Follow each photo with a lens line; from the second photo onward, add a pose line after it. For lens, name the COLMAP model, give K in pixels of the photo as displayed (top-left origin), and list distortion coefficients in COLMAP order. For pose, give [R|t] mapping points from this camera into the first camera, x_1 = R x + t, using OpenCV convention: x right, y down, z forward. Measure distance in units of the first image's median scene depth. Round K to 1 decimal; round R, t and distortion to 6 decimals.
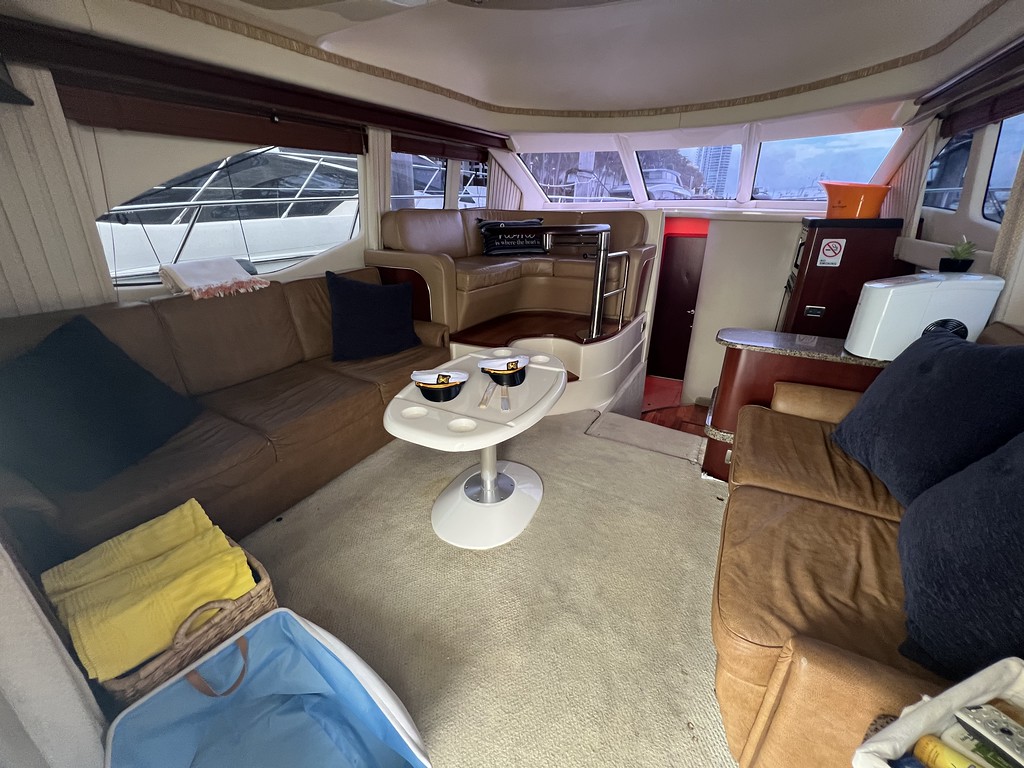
lens RADIAL K [[415.3, 0, 512.0], [0, 415.3, 384.0], [0, 0, 1]] dist [-0.000428, -0.000002]
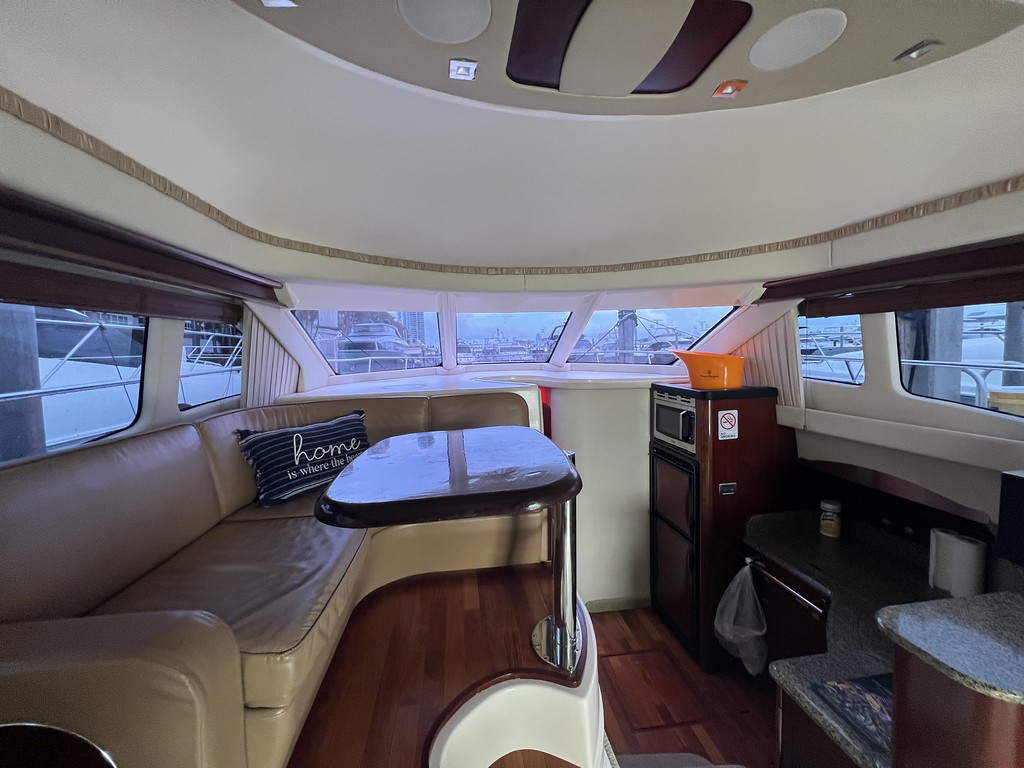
lens RADIAL K [[407.0, 0, 512.0], [0, 407.0, 384.0], [0, 0, 1]] dist [-0.003082, -0.000342]
pose [[0.797620, -0.067429, 0.599379, -0.107722], [0.257604, 0.936624, -0.237437, -0.257063], [-0.545382, 0.343787, 0.764440, 0.455451]]
